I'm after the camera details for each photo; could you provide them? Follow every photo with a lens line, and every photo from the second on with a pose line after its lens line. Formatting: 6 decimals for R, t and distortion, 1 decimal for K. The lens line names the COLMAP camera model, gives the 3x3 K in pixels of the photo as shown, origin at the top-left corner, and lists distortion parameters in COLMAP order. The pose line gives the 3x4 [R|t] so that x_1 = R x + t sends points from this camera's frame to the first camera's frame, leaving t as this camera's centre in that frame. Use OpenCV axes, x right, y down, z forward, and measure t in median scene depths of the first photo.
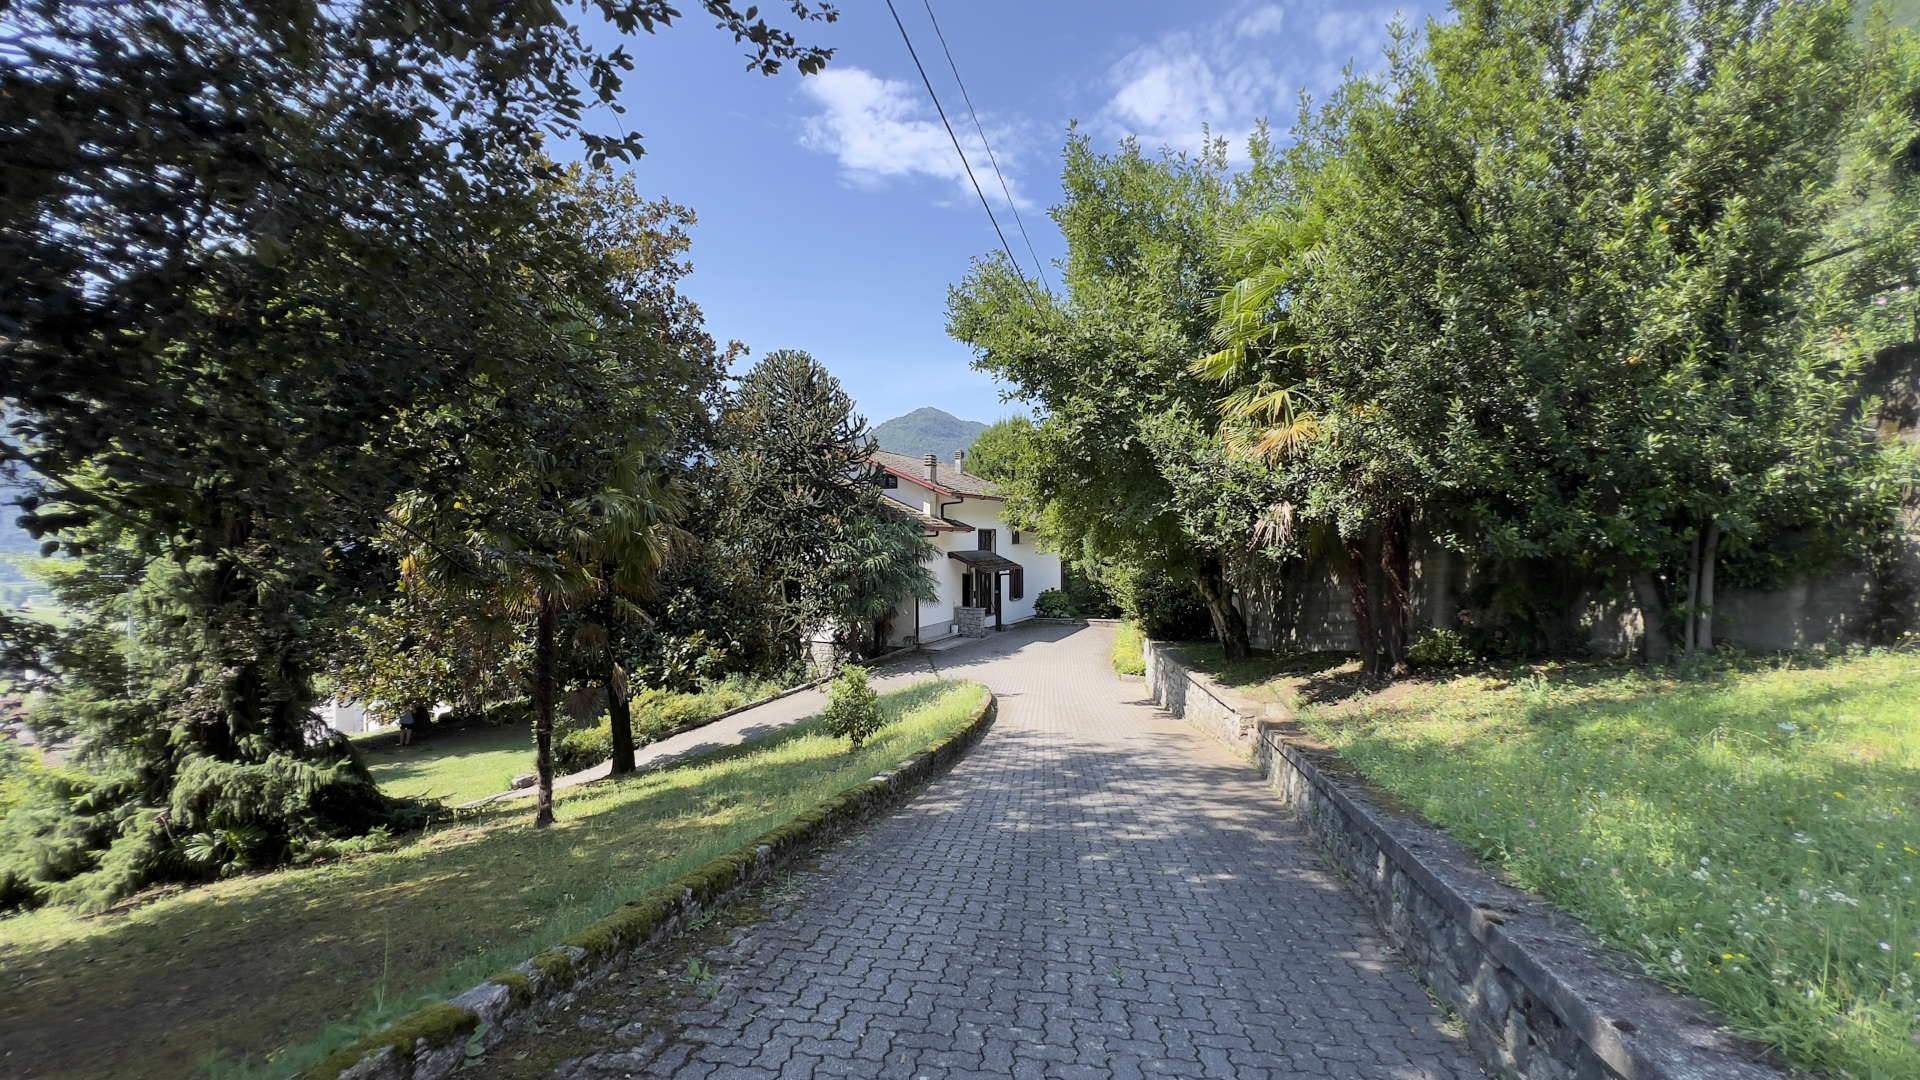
lens RADIAL K [[767.6, 0, 951.8], [0, 767.6, 547.3], [0, 0, 1]] dist [-0.002228, 0.000638]
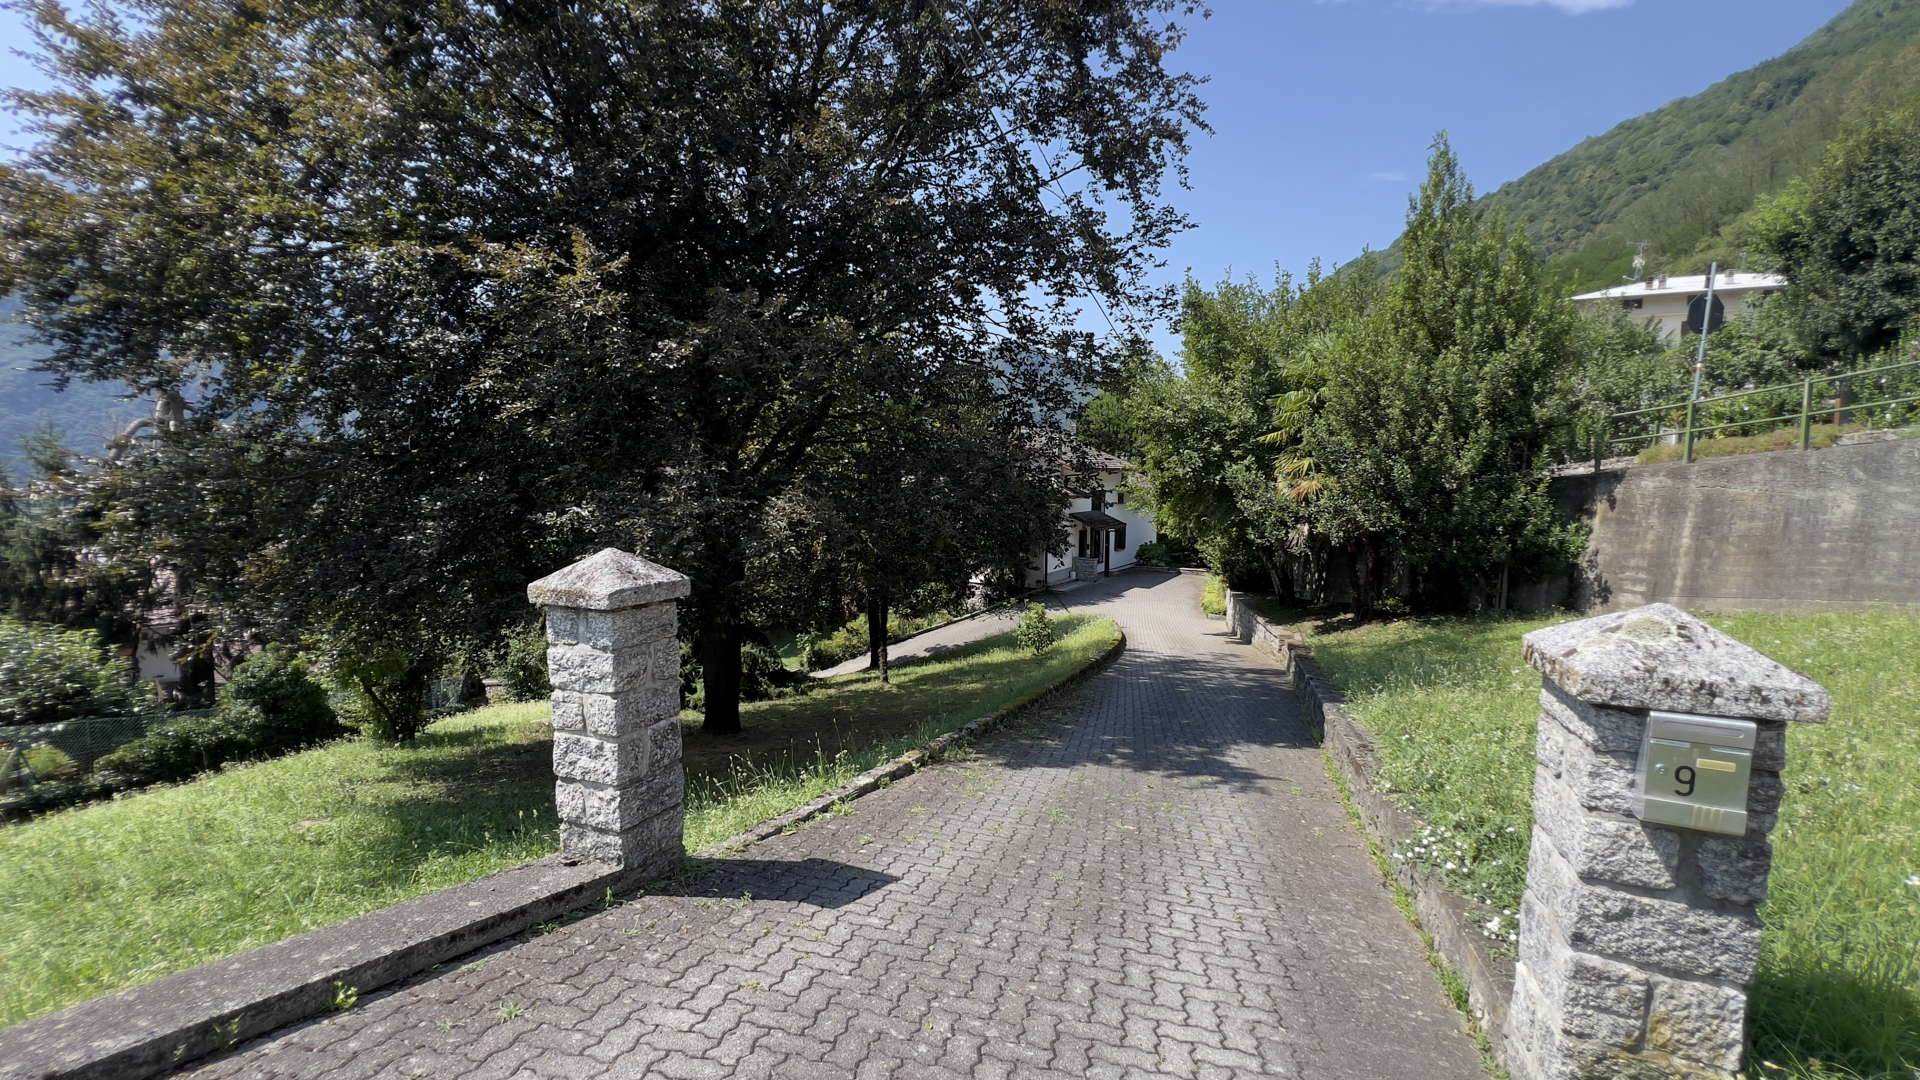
lens RADIAL K [[767.6, 0, 969.0], [0, 767.6, 533.9], [0, 0, 1]] dist [-0.002228, 0.000638]
pose [[0.996096, 0.024587, -0.084786, -0.168095], [-0.018798, 0.997480, 0.068417, -0.118594], [0.086255, -0.066556, 0.994047, -0.719406]]
